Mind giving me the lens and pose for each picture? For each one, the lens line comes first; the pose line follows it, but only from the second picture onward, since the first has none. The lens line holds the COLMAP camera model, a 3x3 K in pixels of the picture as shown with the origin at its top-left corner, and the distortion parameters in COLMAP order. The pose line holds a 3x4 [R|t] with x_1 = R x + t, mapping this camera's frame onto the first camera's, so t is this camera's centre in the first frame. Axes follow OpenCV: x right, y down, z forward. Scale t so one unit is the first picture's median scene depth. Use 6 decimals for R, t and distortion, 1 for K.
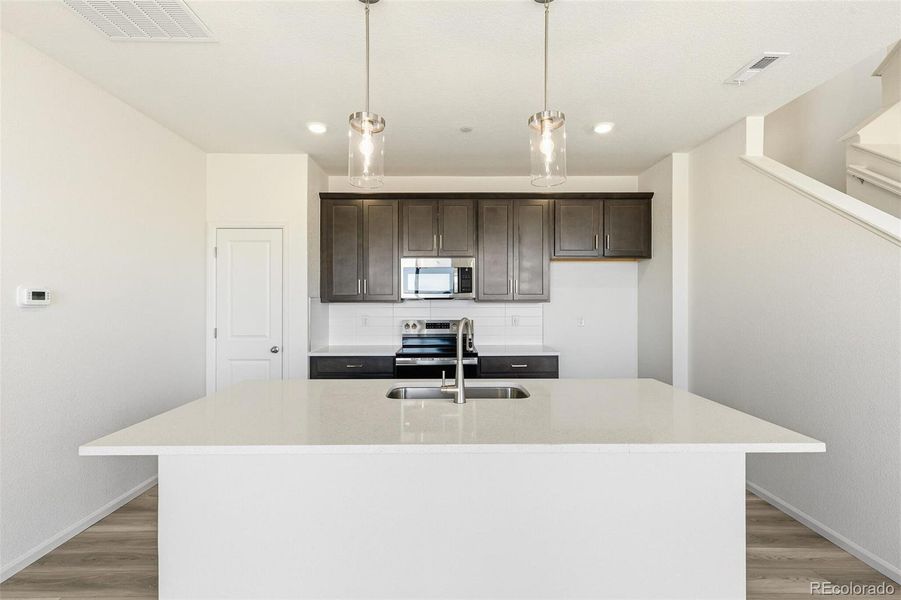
lens RADIAL K [[405.3, 0, 450.5], [0, 405.3, 300.0], [0, 0, 1]] dist [0.001333, 0.000005]
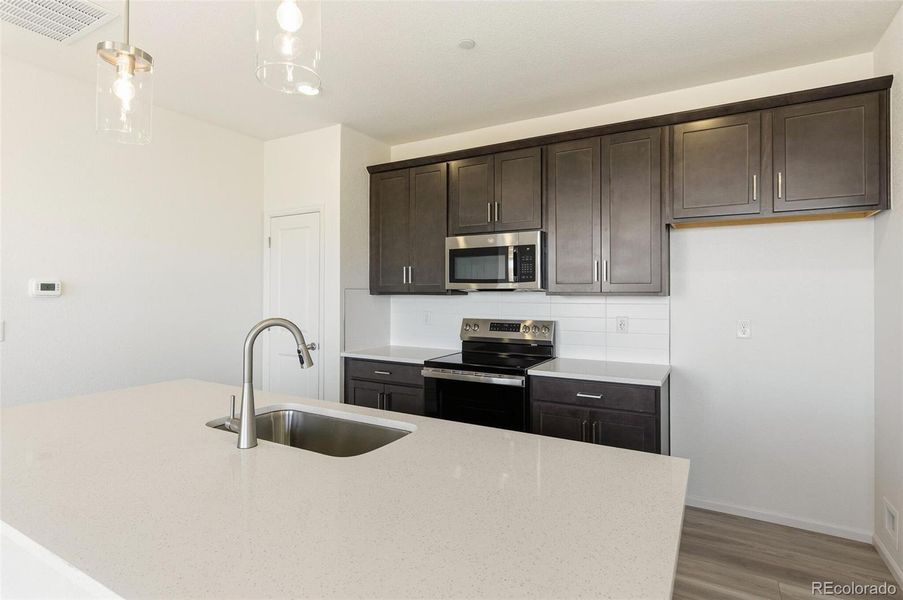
lens RADIAL K [[464.8, 0, 448.7], [0, 464.8, 289.4], [0, 0, 1]] dist [0.000326, 0.000647]
pose [[0.859627, -0.001810, -0.510920, 0.325005], [-0.002059, 0.999973, -0.007007, 0.001499], [0.510919, 0.007075, 0.859600, 0.239150]]
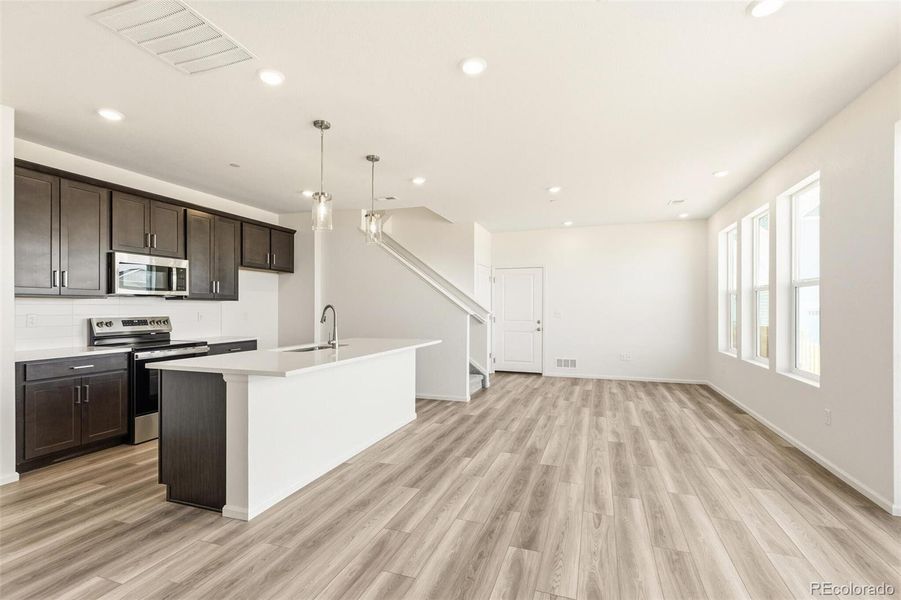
lens RADIAL K [[408.6, 0, 453.8], [0, 408.6, 307.9], [0, 0, 1]] dist [0.002475, 0.000131]
pose [[0.339782, 0.001214, 0.940503, -0.746643], [0.001919, 0.999996, -0.001984, 0.031926], [-0.940502, 0.002479, 0.339779, -0.083559]]
